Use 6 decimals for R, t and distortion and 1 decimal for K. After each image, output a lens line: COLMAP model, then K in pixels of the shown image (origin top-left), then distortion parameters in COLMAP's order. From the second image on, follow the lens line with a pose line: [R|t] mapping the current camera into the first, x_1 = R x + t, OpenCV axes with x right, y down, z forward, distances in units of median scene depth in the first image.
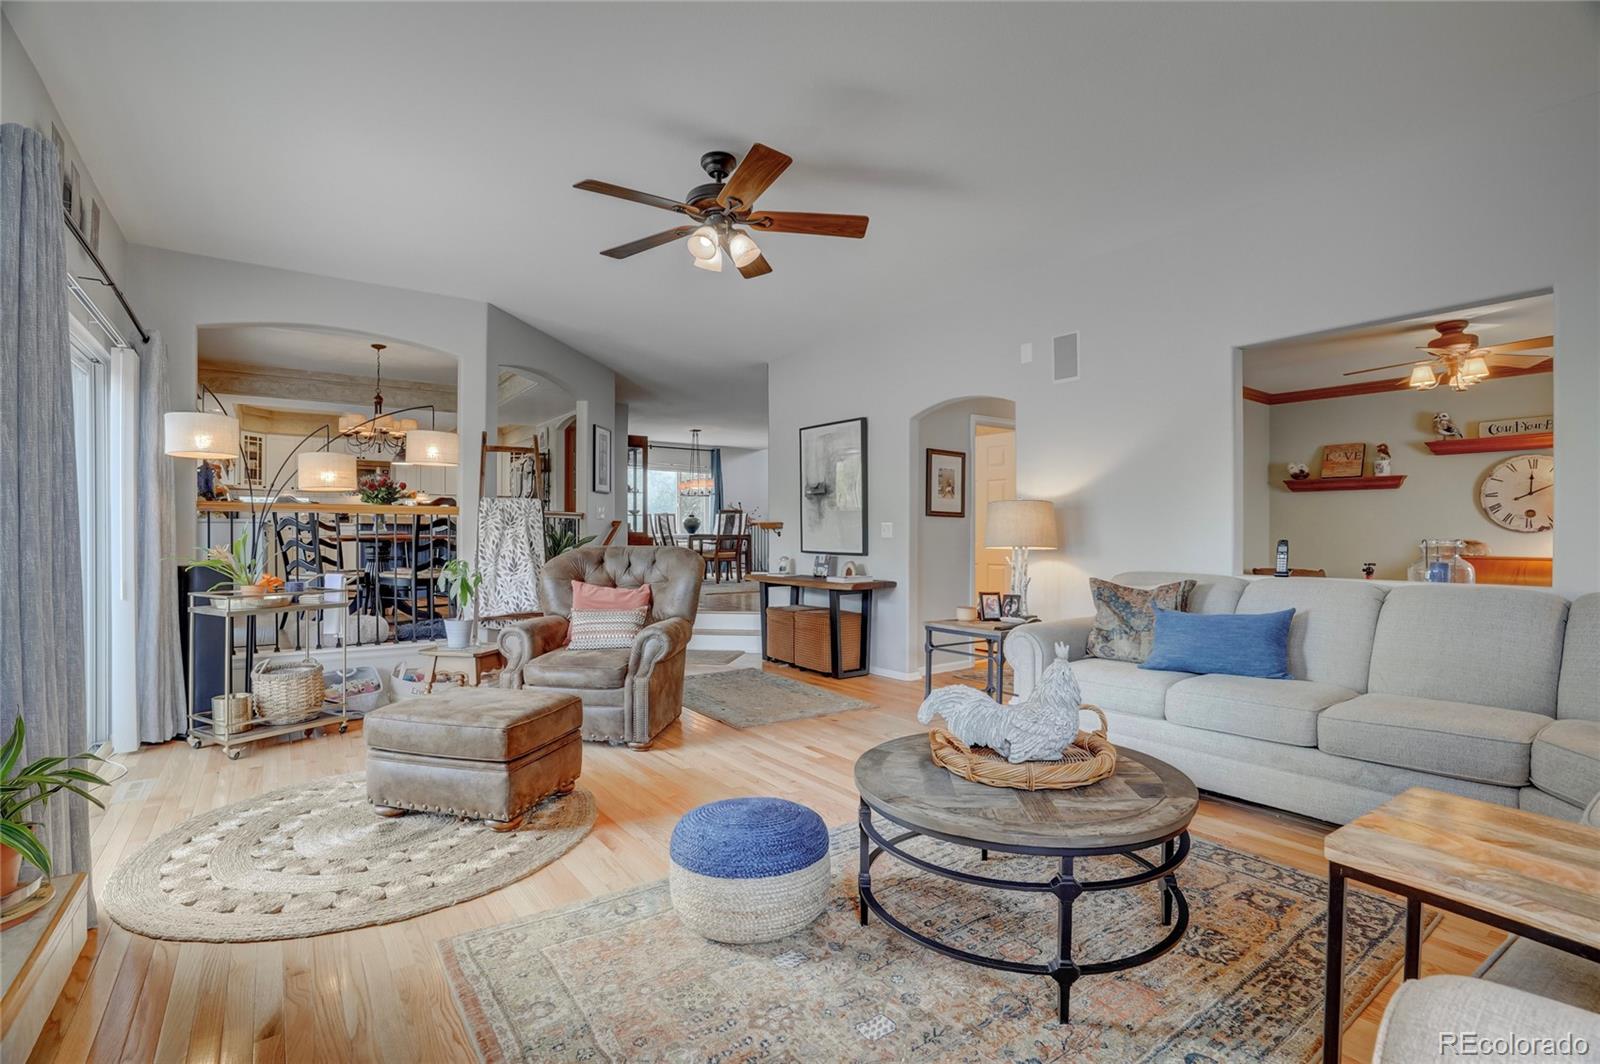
lens RADIAL K [[737.5, 0, 800.0], [0, 737.5, 532.0], [0, 0, 1]] dist [-0.069769, 0.023445]
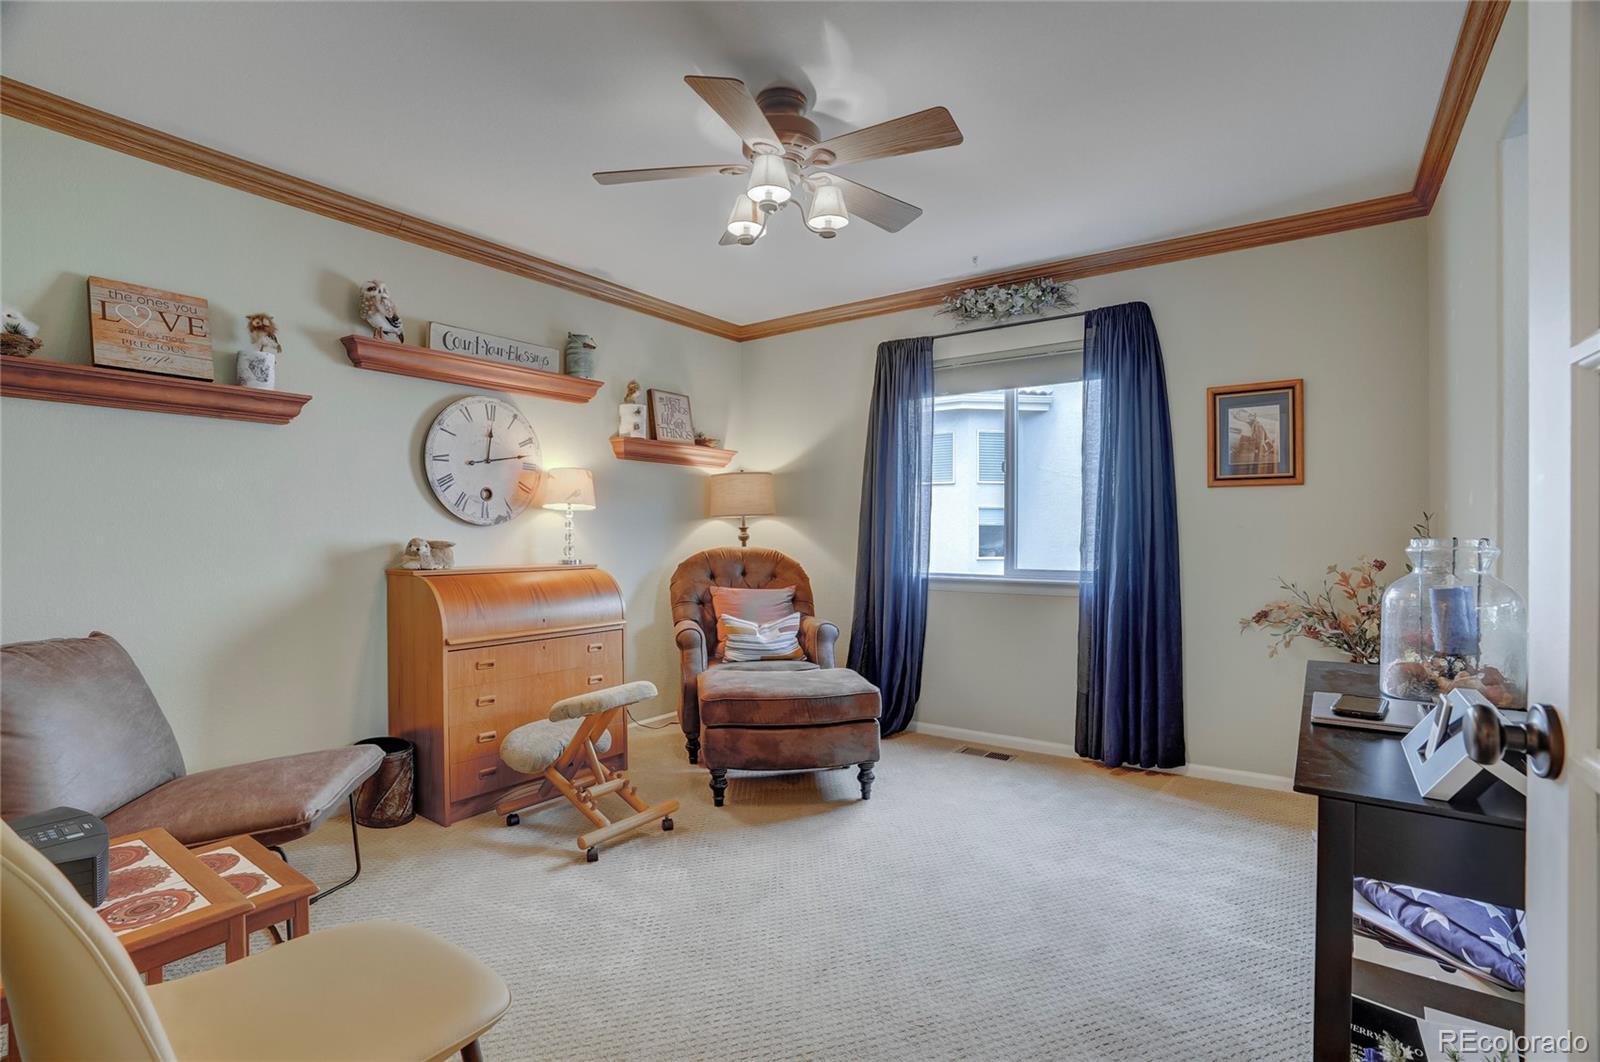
lens RADIAL K [[737.5, 0, 800.0], [0, 737.5, 531.0], [0, 0, 1]] dist [-0.069769, 0.023445]
pose [[-0.329831, -0.002030, 0.944038, 0.351227], [0.000770, 0.999997, 0.002419, 0.003802], [-0.944040, 0.001525, -0.329828, 0.921099]]
